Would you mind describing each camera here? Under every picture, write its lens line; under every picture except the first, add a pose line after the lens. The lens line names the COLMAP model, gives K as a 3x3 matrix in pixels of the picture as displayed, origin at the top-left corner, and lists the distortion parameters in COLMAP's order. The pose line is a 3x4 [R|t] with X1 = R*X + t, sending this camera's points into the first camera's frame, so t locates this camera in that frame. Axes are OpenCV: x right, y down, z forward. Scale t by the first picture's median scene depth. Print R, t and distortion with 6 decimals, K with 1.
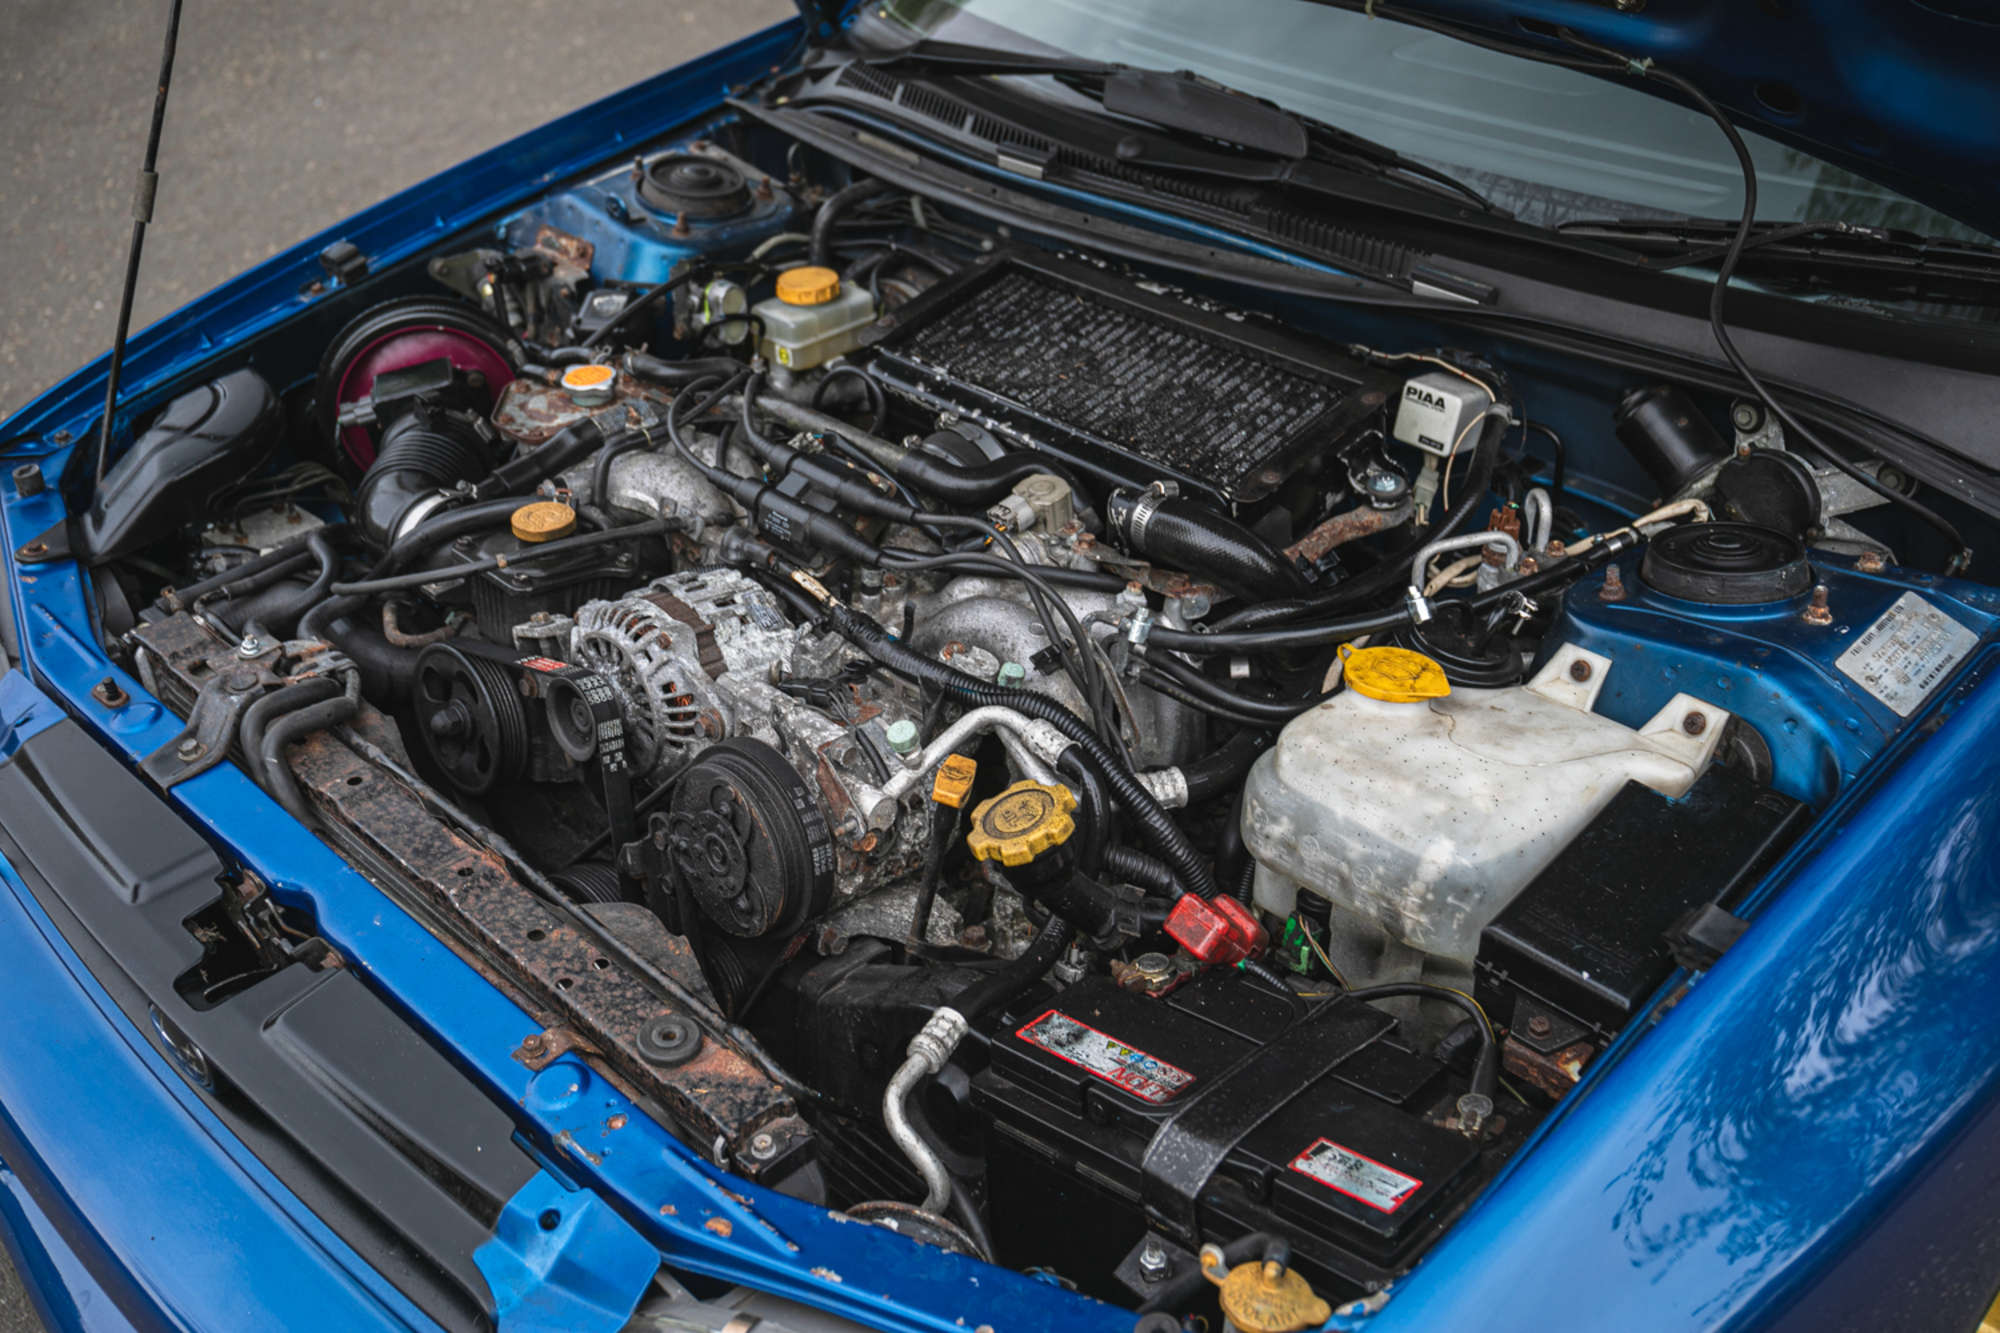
lens RADIAL K [[1999.0, 0, 1000.0], [0, 1999.0, 666.5], [0, 0, 1]] dist [-0.022263, 0.007600]
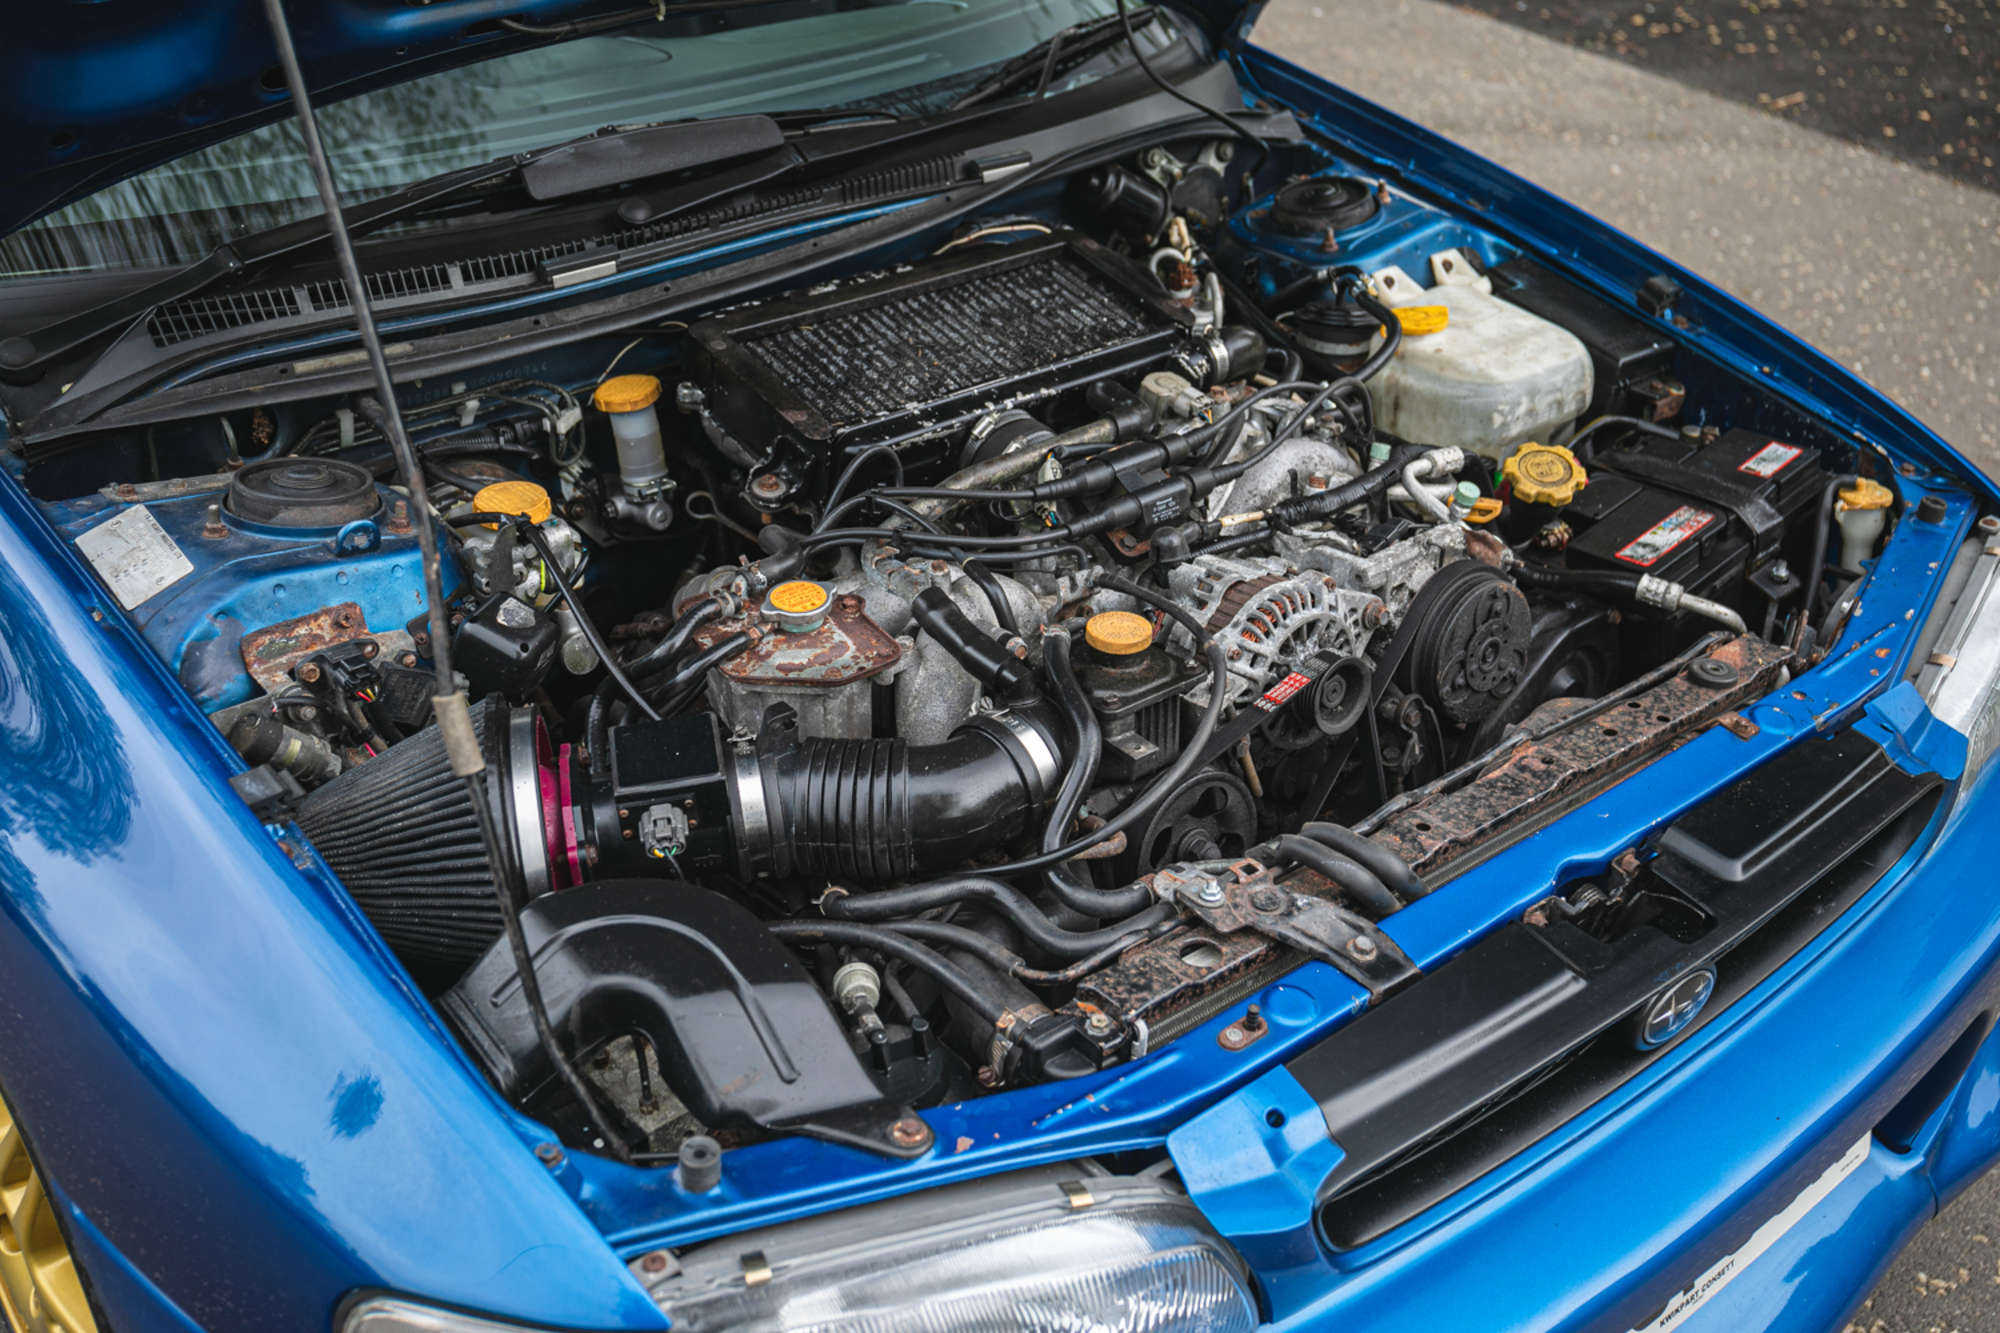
lens RADIAL K [[2114.0, 0, 1000.0], [0, 2114.0, 666.5], [0, 0, 1]] dist [-0.020567, 0.021975]
pose [[0.080462, -0.493360, 0.866096, -1.117409], [0.513760, 0.765126, 0.388114, -0.481775], [-0.854152, 0.413737, 0.315032, 0.742475]]
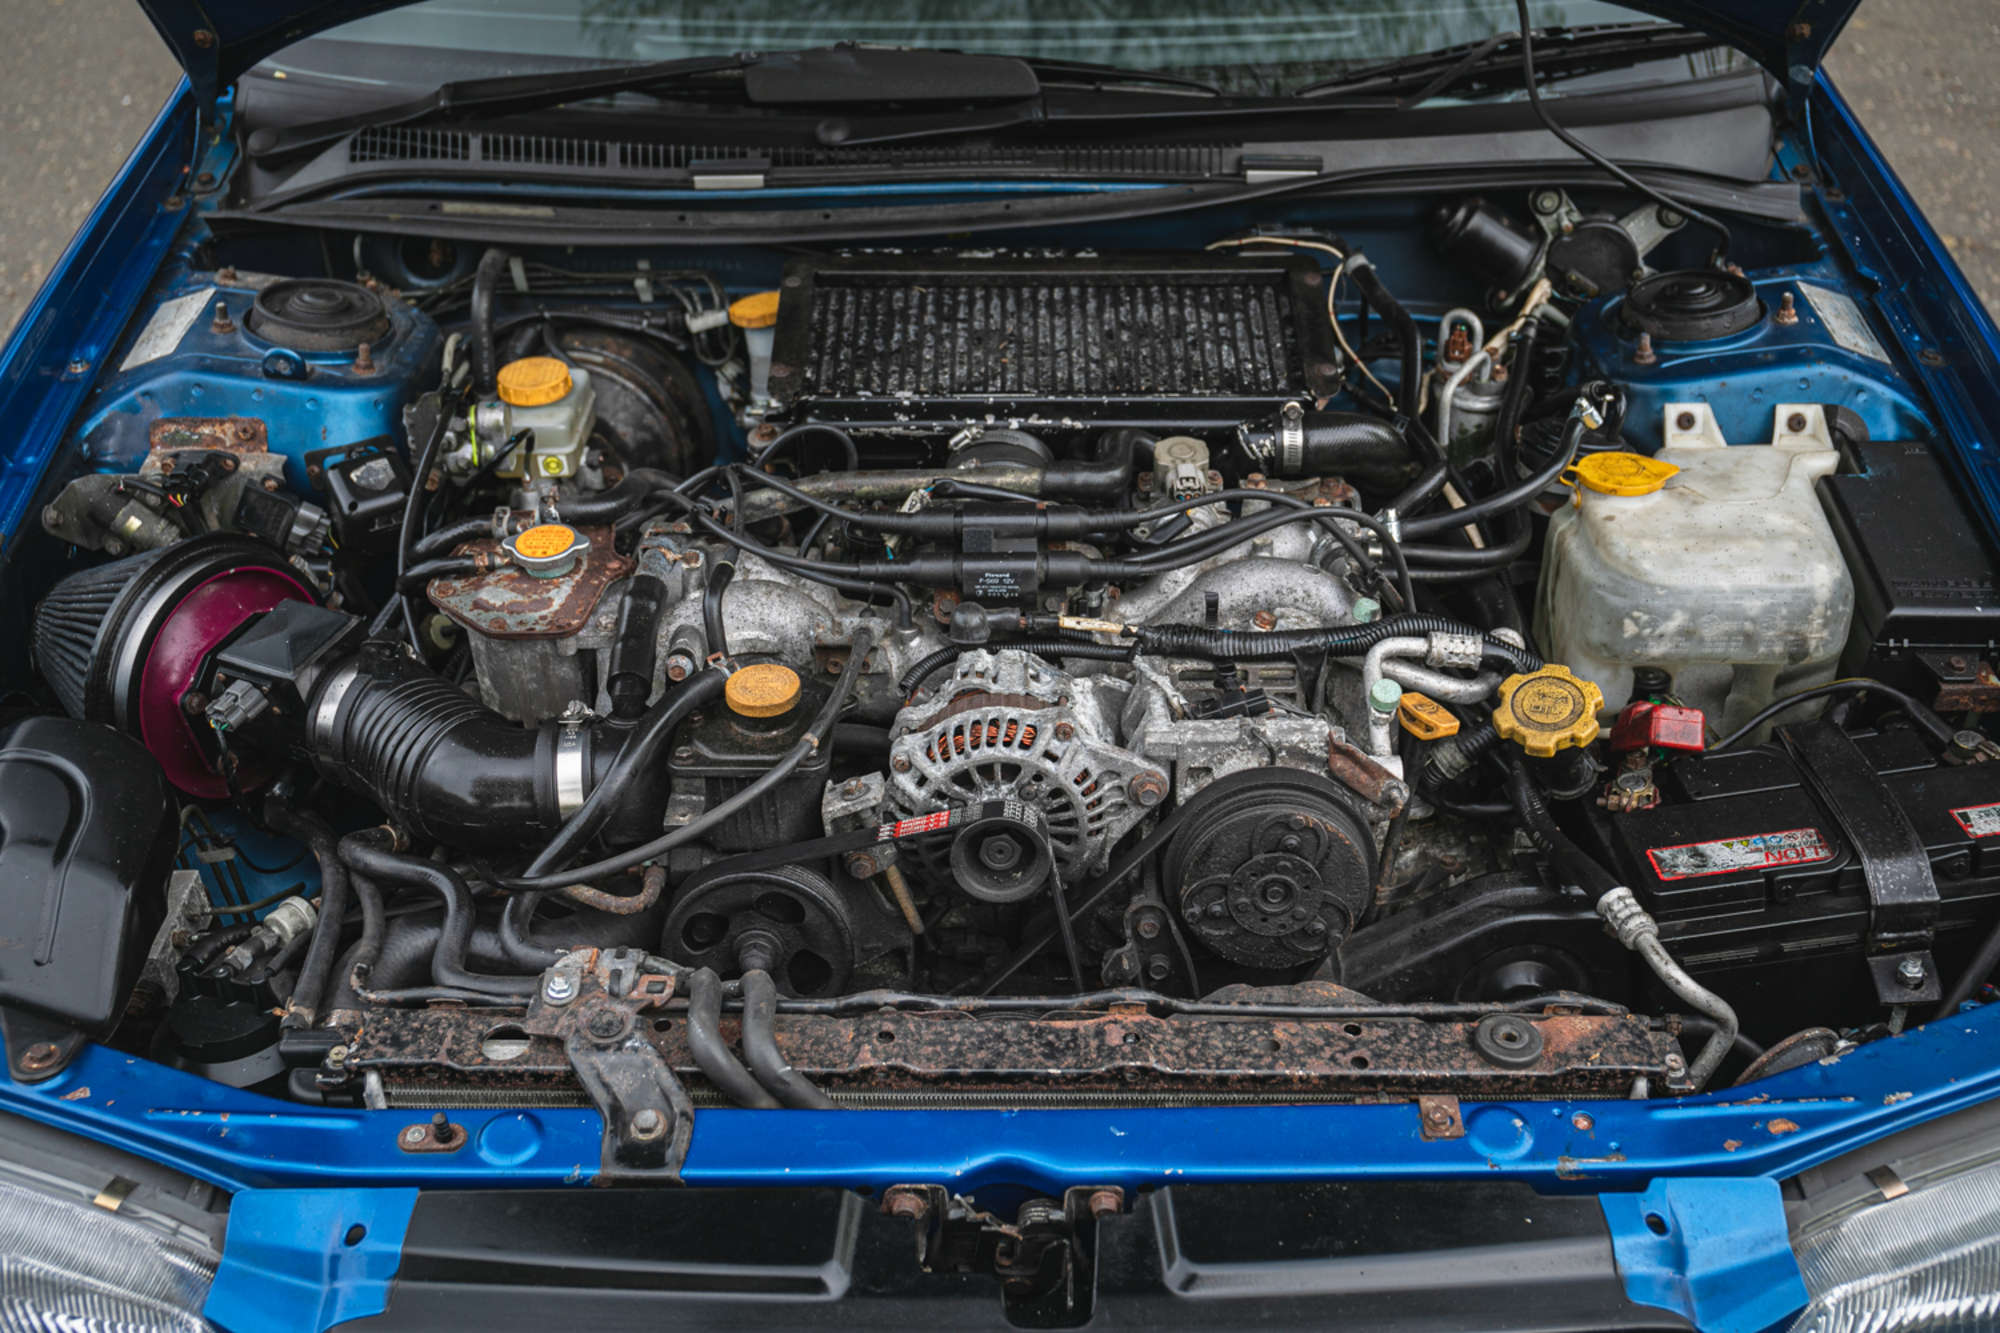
lens RADIAL K [[1999.0, 0, 1000.0], [0, 1999.0, 666.5], [0, 0, 1]] dist [-0.022263, 0.007600]
pose [[0.703796, -0.393090, 0.591735, -0.656620], [0.376623, 0.912727, 0.158378, -0.178453], [-0.602350, 0.111395, 0.790421, 0.273820]]
